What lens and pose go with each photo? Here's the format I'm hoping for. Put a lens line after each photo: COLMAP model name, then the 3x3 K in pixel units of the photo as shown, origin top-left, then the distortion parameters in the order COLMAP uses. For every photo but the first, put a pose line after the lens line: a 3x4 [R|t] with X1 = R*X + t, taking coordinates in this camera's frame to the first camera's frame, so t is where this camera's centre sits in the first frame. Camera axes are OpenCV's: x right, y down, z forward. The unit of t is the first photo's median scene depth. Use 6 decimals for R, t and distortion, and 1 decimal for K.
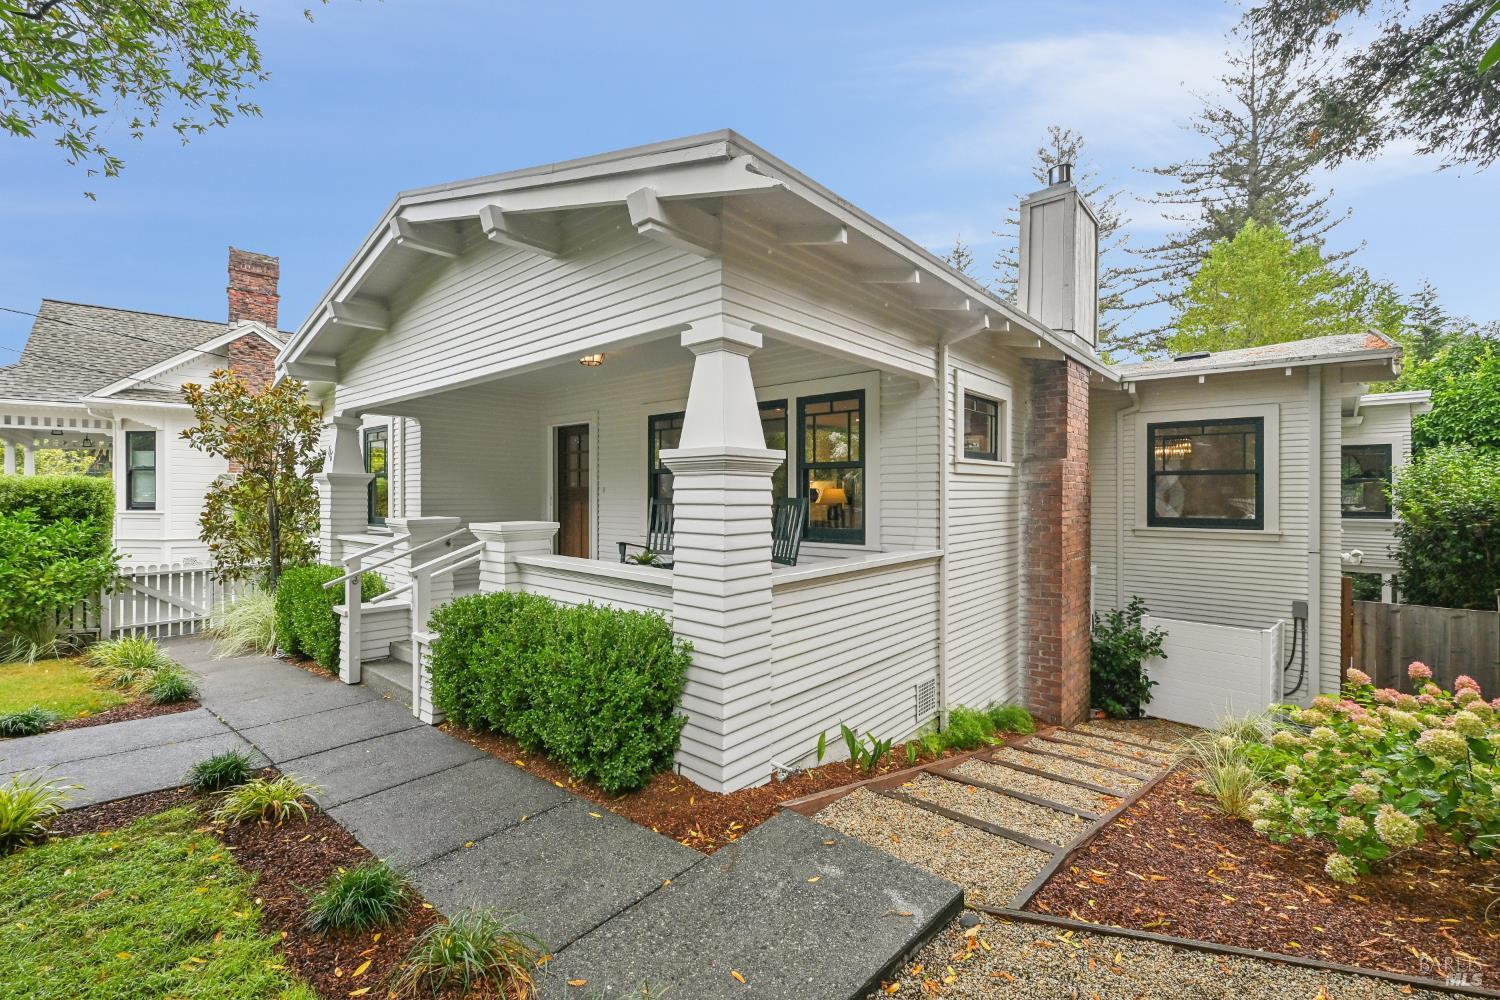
lens RADIAL K [[639.1, 0, 745.8], [0, 639.1, 496.4], [0, 0, 1]] dist [-0.000103, -0.000036]
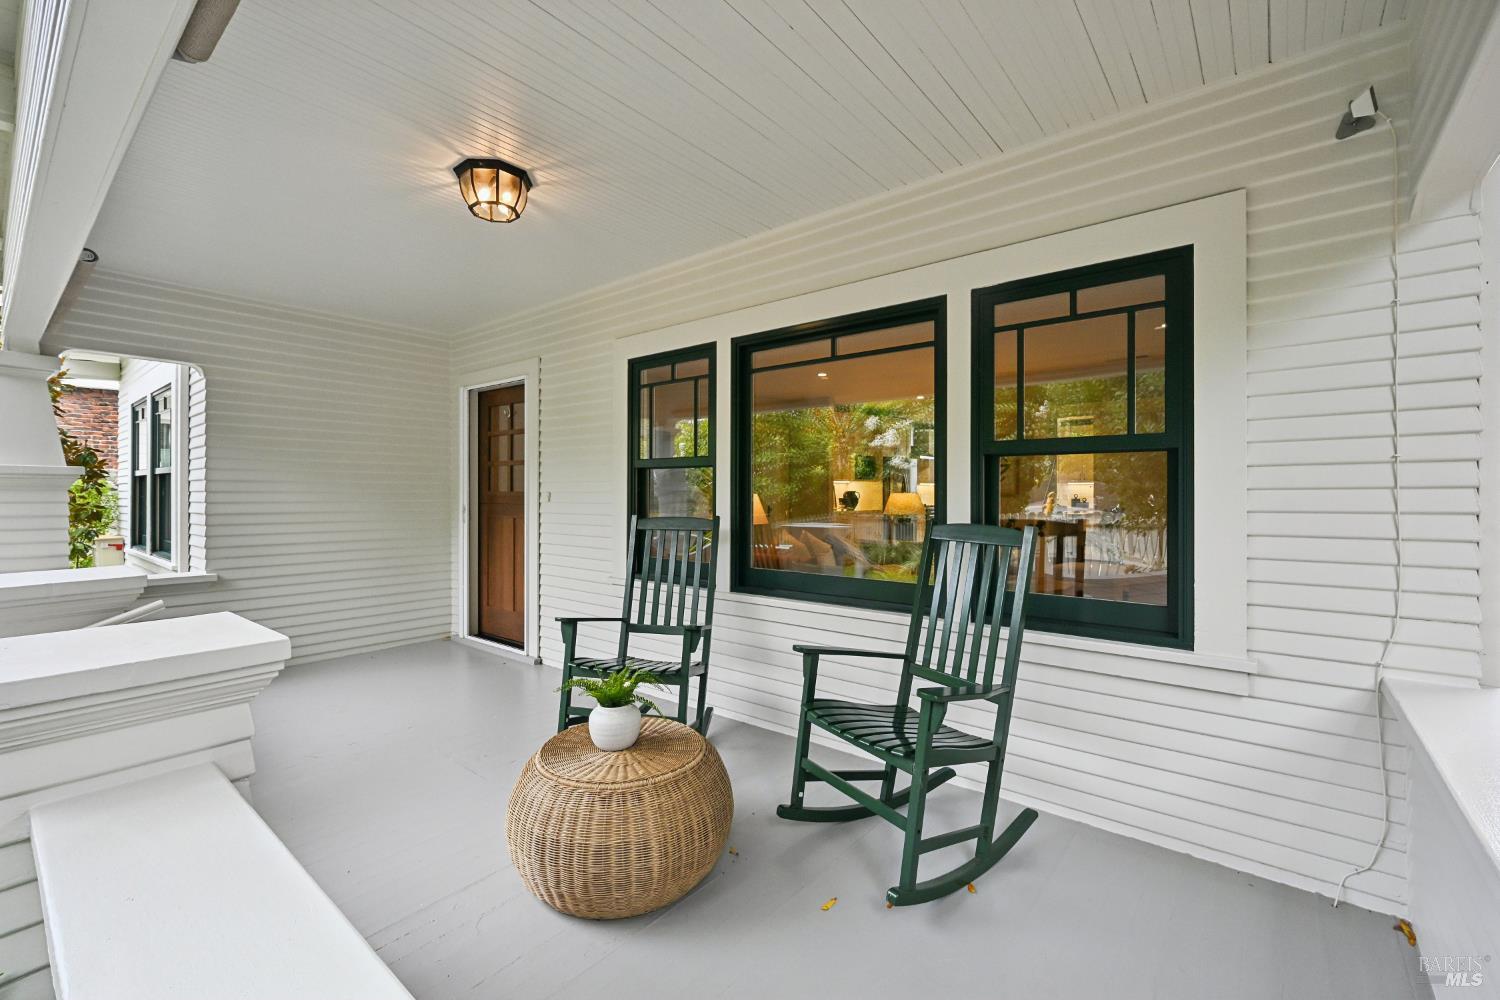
lens RADIAL K [[639.1, 0, 755.2], [0, 639.1, 498.5], [0, 0, 1]] dist [-0.000103, -0.000036]
pose [[0.999199, -0.000100, 0.040011, -0.068895], [-0.000020, 0.999995, 0.003002, -0.012103], [-0.040012, -0.003000, 0.999195, 0.471633]]
